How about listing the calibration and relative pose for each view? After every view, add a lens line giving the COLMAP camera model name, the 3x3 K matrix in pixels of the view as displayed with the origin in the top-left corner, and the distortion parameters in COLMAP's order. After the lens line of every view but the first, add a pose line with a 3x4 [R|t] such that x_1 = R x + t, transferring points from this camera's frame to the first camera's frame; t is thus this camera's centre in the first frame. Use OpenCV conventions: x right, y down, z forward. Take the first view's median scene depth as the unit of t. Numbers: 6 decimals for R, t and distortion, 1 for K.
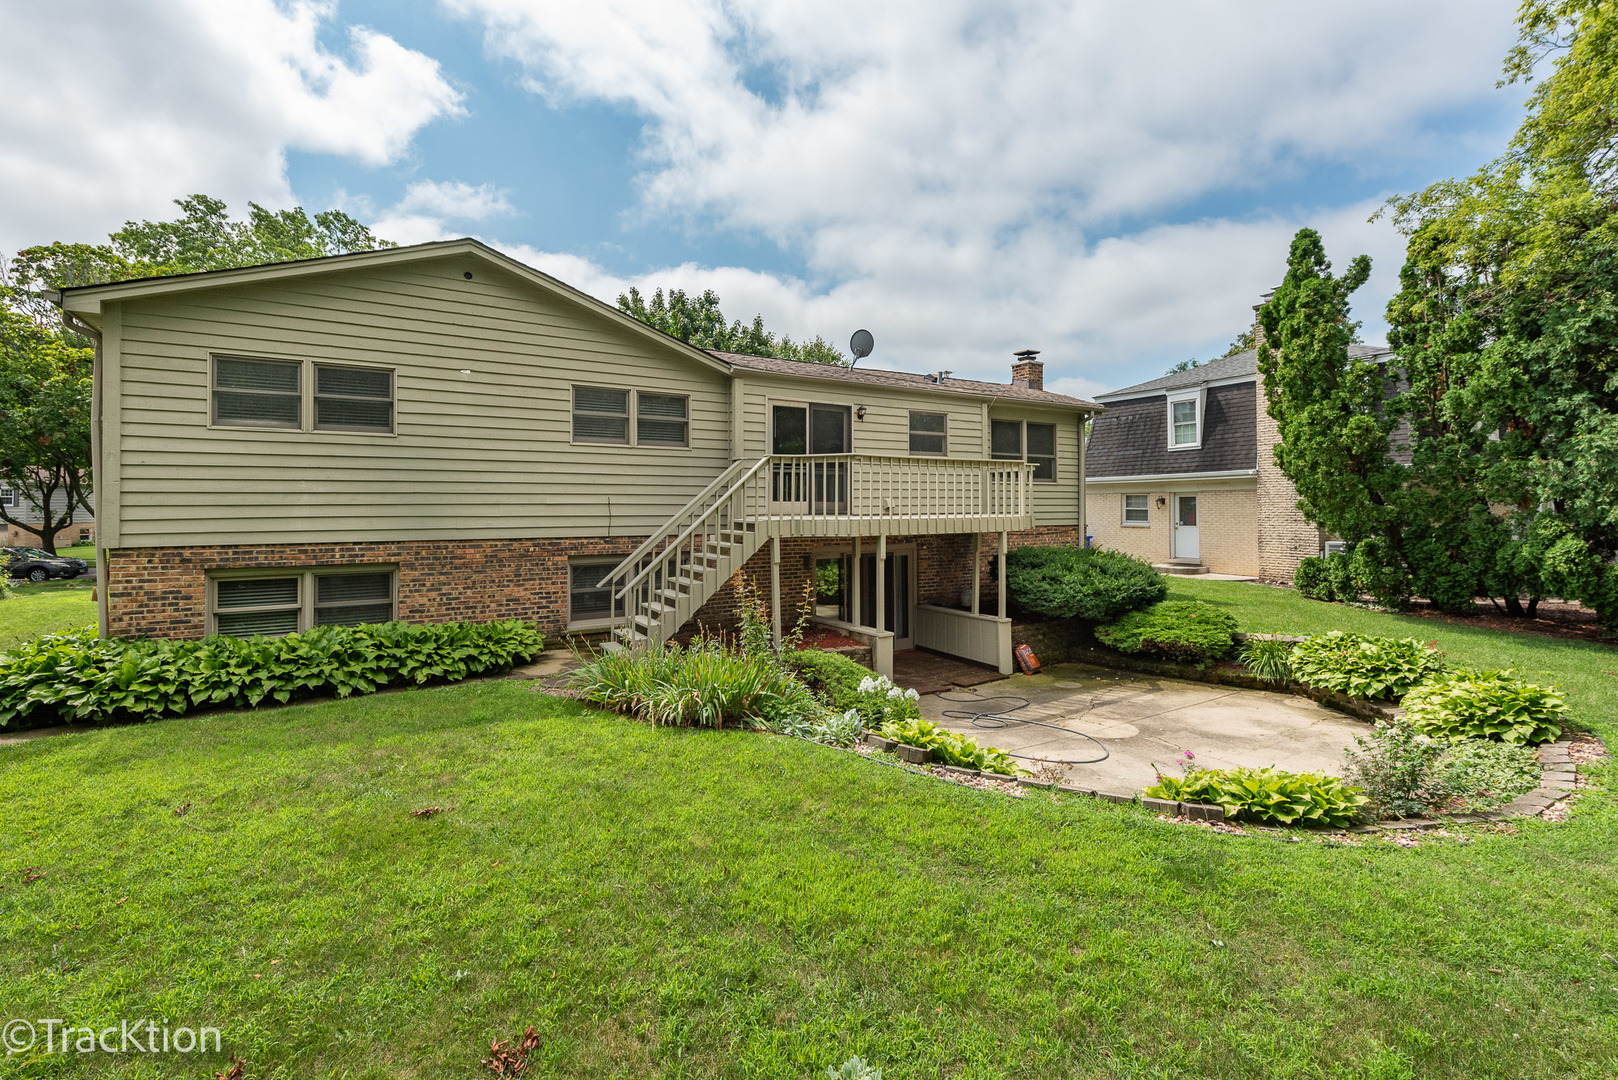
lens RADIAL K [[696.0, 0, 810.1], [0, 696.0, 485.3], [0, 0, 1]] dist [0.011750, -0.000334]
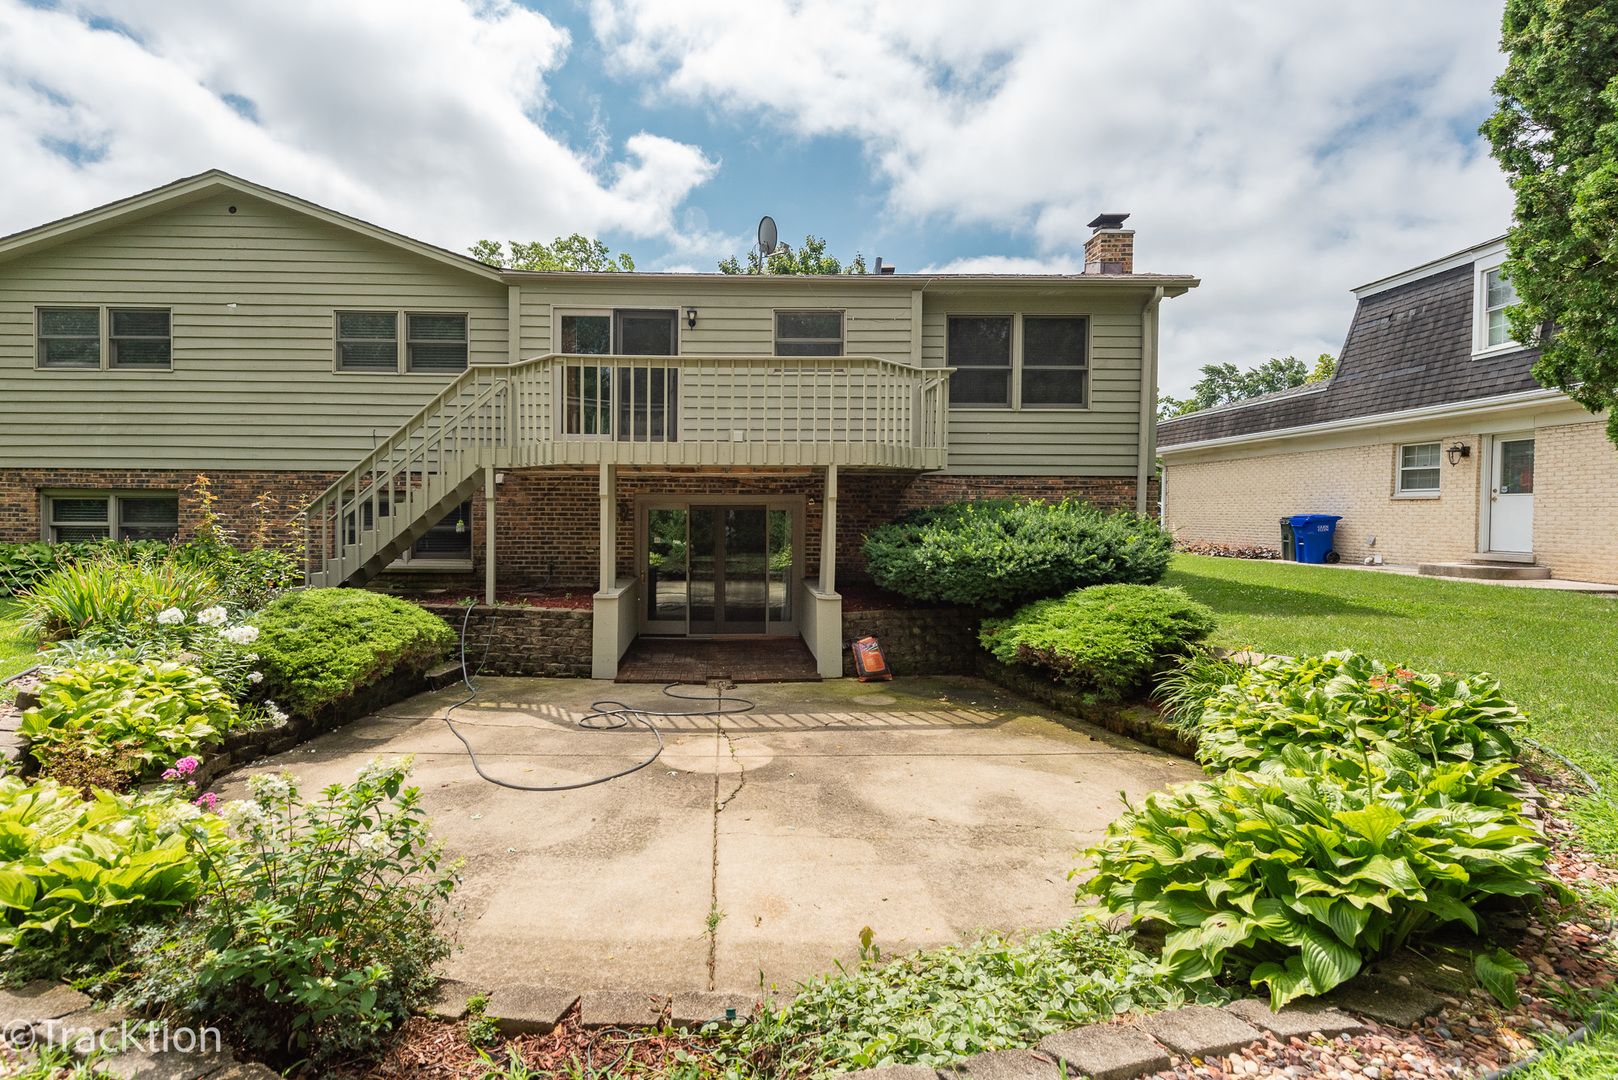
lens RADIAL K [[725.8, 0, 791.9], [0, 725.8, 516.3], [0, 0, 1]] dist [0.010206, -0.000400]
pose [[0.864307, 0.010175, -0.502861, 0.703271], [0.007955, 0.999394, 0.033894, 0.107579], [0.502901, -0.033295, 0.863703, 0.445508]]
